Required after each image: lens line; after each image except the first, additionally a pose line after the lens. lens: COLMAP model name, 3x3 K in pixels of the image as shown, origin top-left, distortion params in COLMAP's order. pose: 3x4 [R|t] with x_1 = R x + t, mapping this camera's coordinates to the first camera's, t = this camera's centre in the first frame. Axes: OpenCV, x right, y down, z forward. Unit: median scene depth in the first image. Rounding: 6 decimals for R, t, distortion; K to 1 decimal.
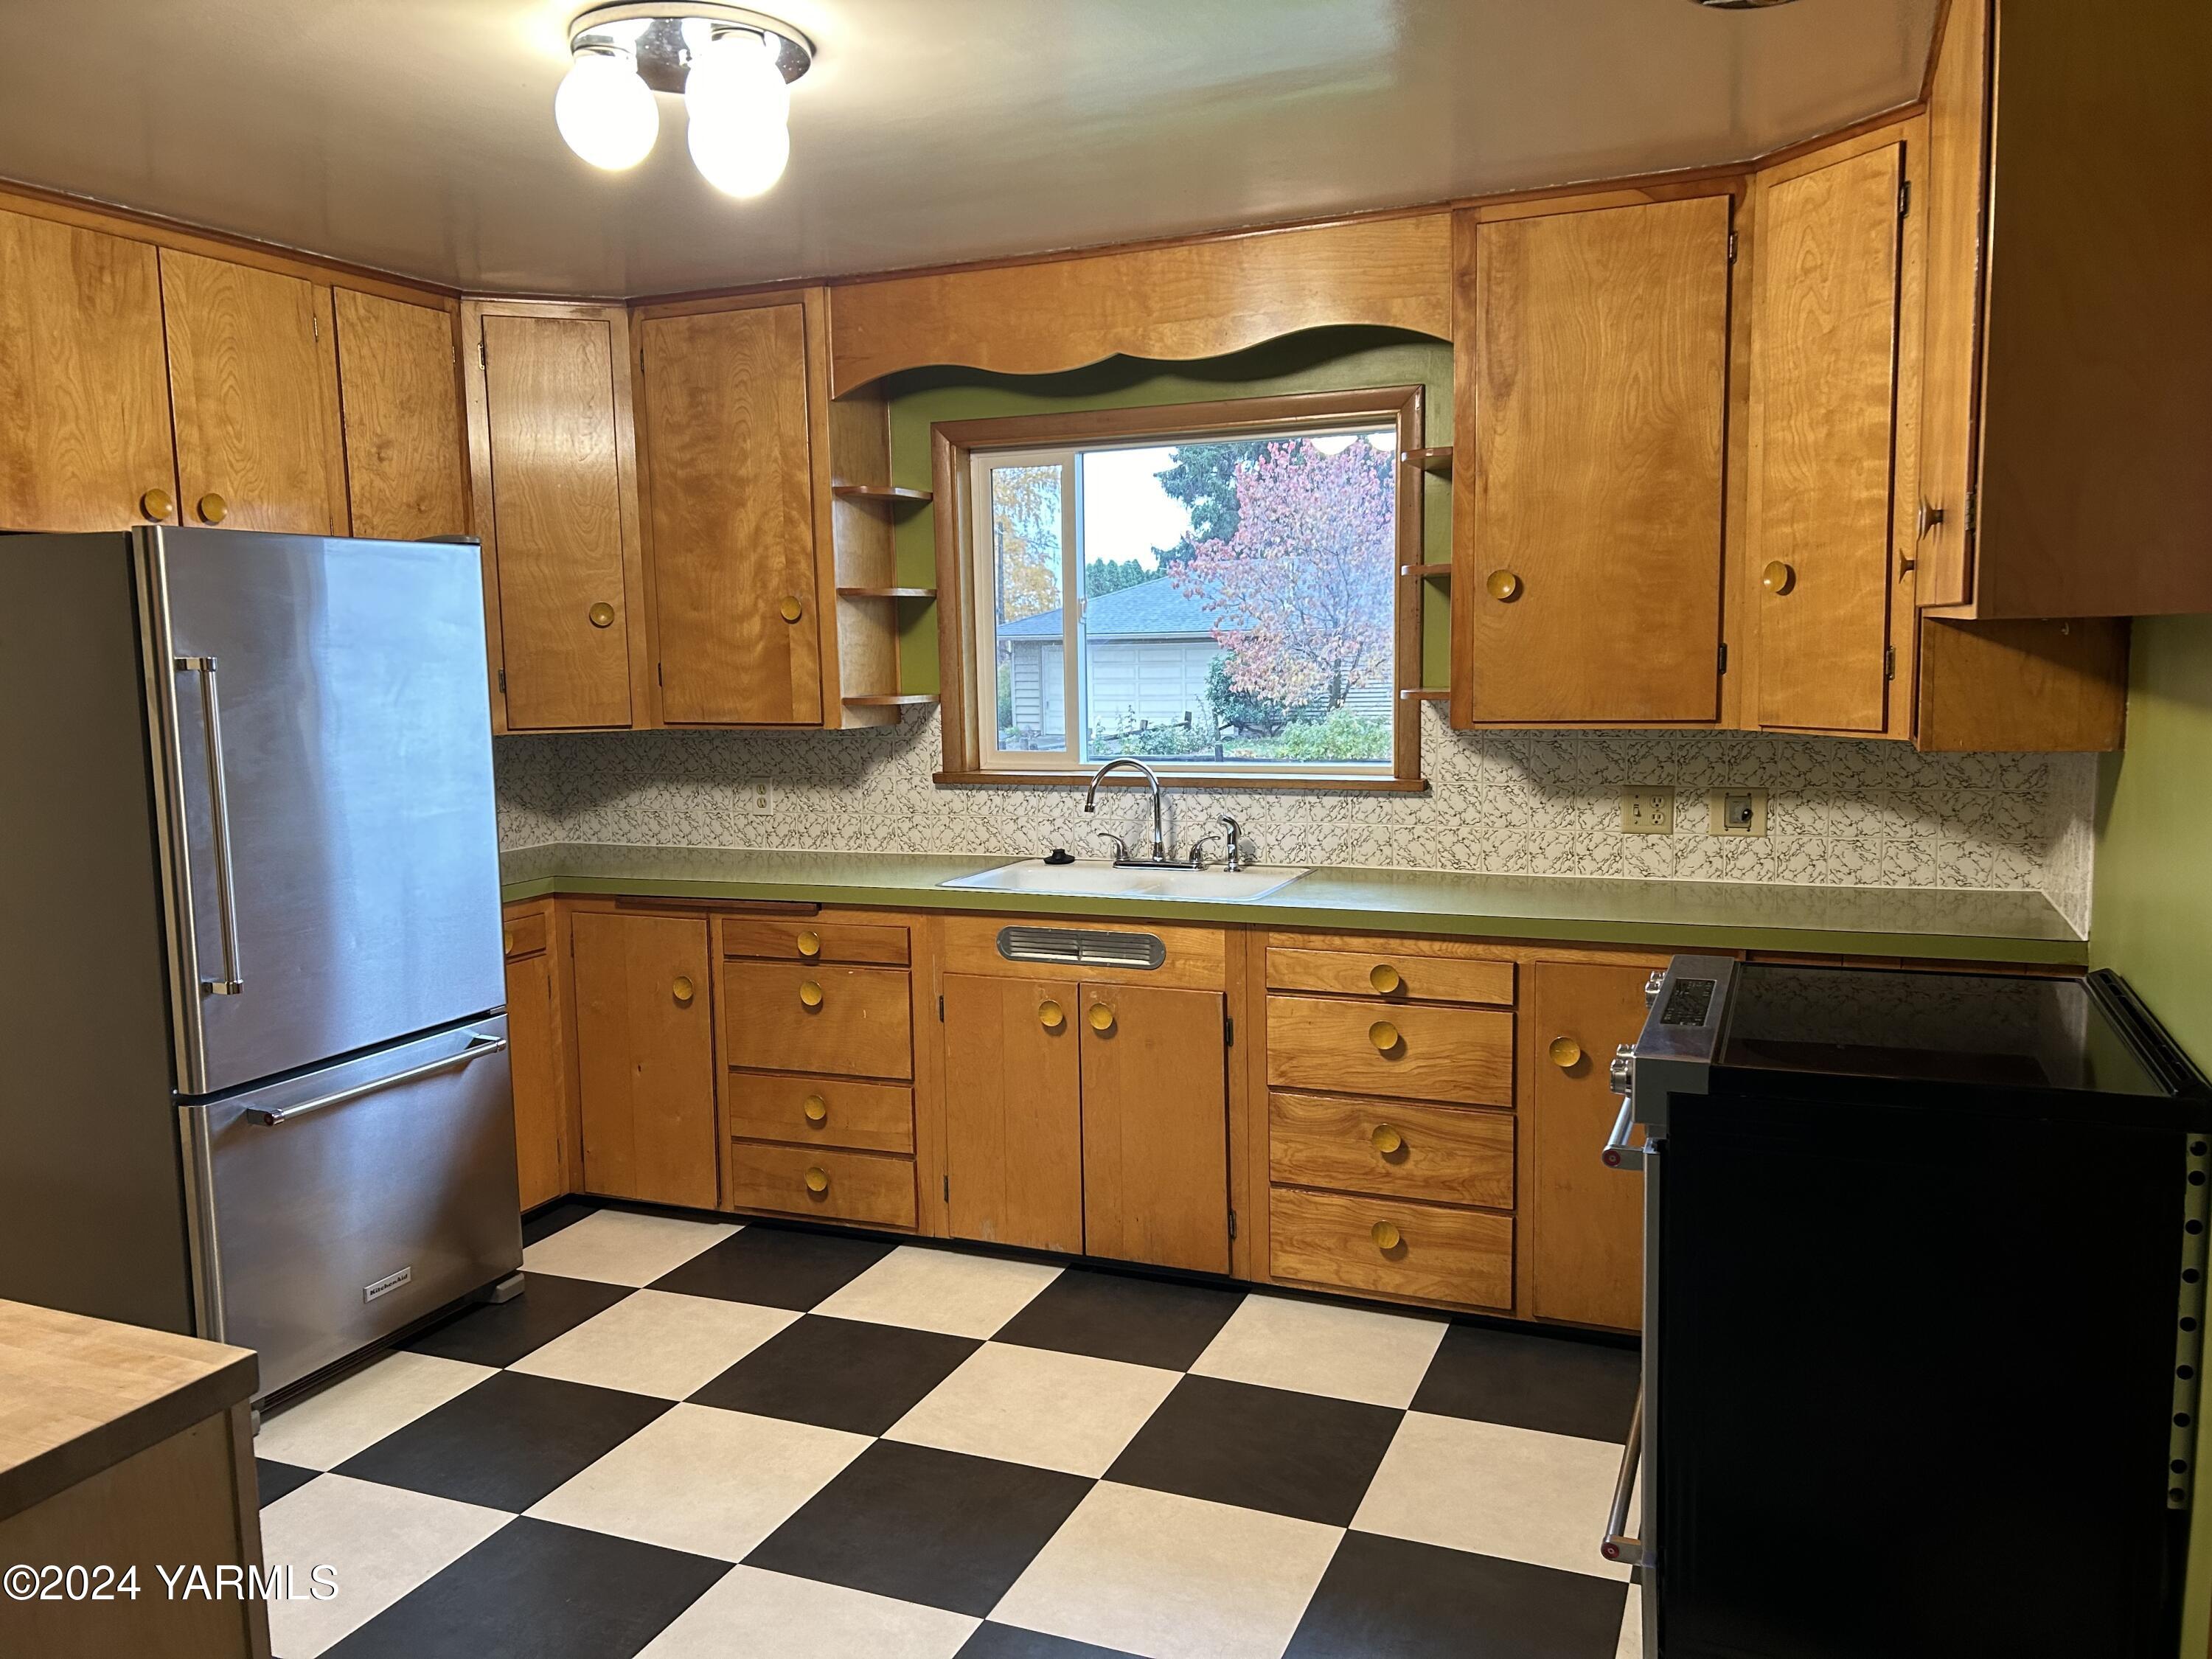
lens RADIAL K [[1657.1, 0, 1085.9], [0, 1657.1, 823.8], [0, 0, 1]] dist [0.063785, -0.069098]
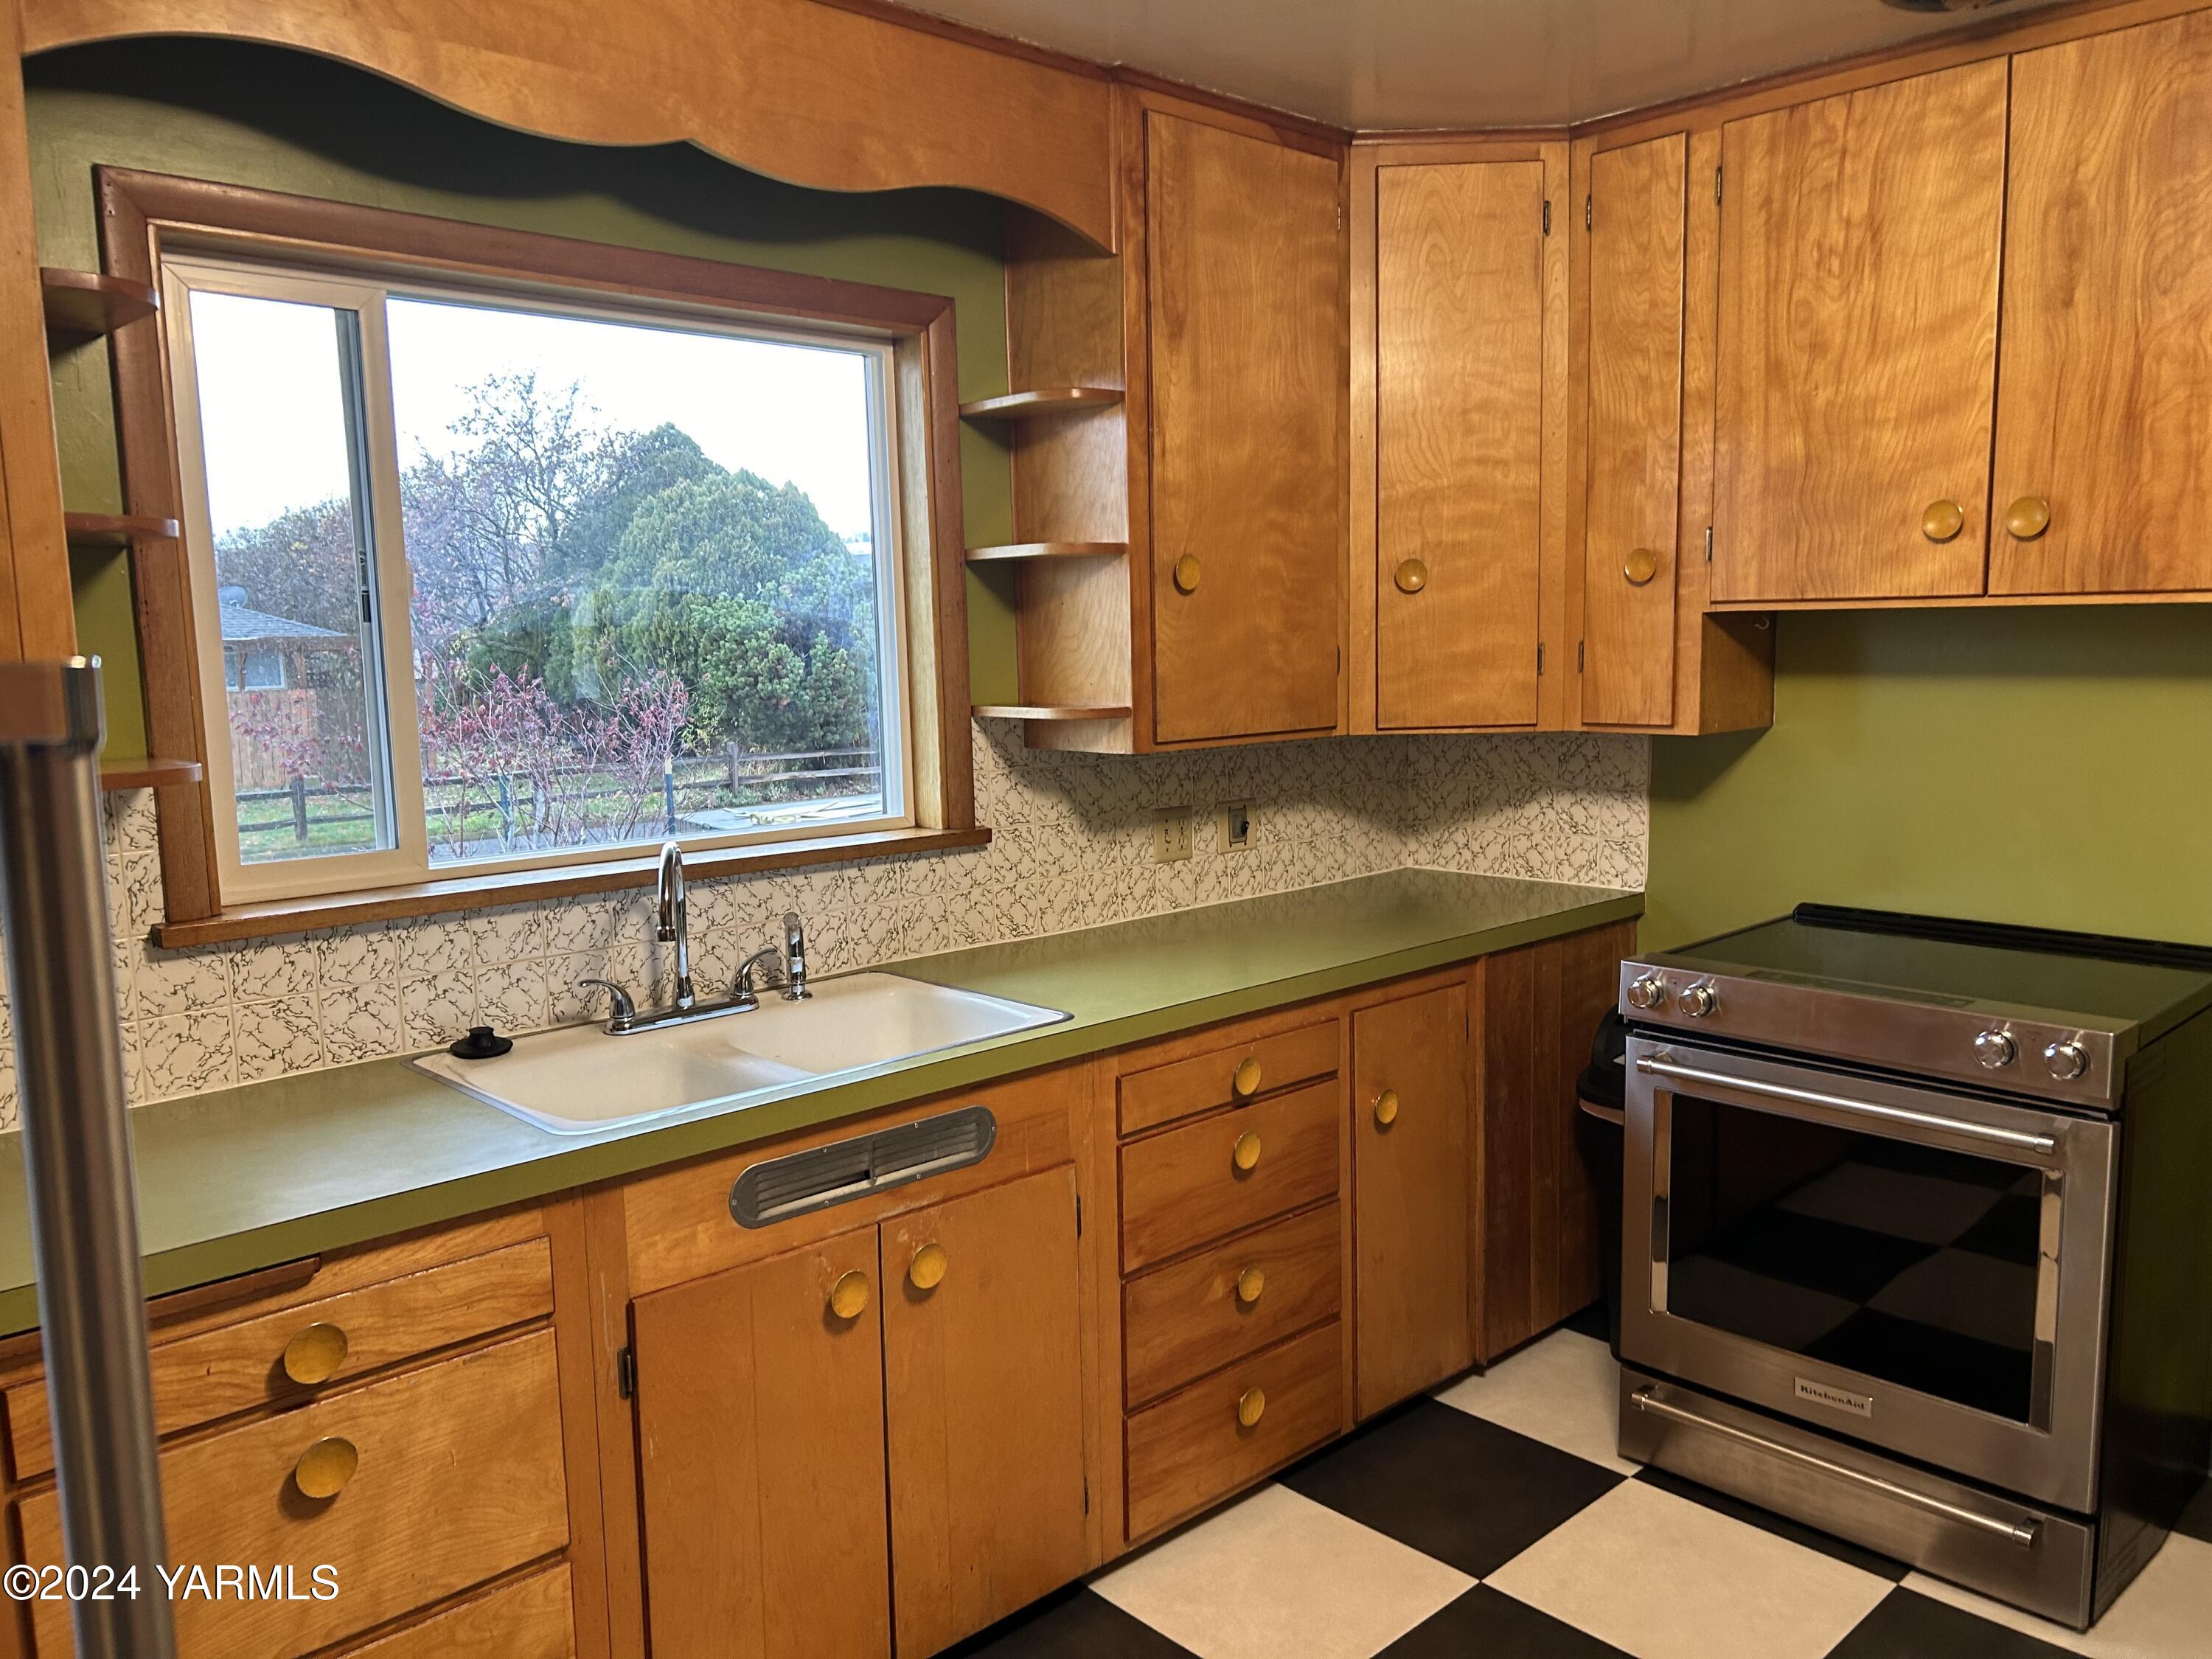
lens RADIAL K [[1657.1, 0, 1098.6], [0, 1657.1, 847.1], [0, 0, 1]] dist [0.063785, -0.069098]
pose [[0.397530, -0.105805, 0.911469, -0.483768], [0.111914, 0.991505, 0.066285, -0.064226], [-0.910739, 0.075656, 0.405994, 0.669470]]
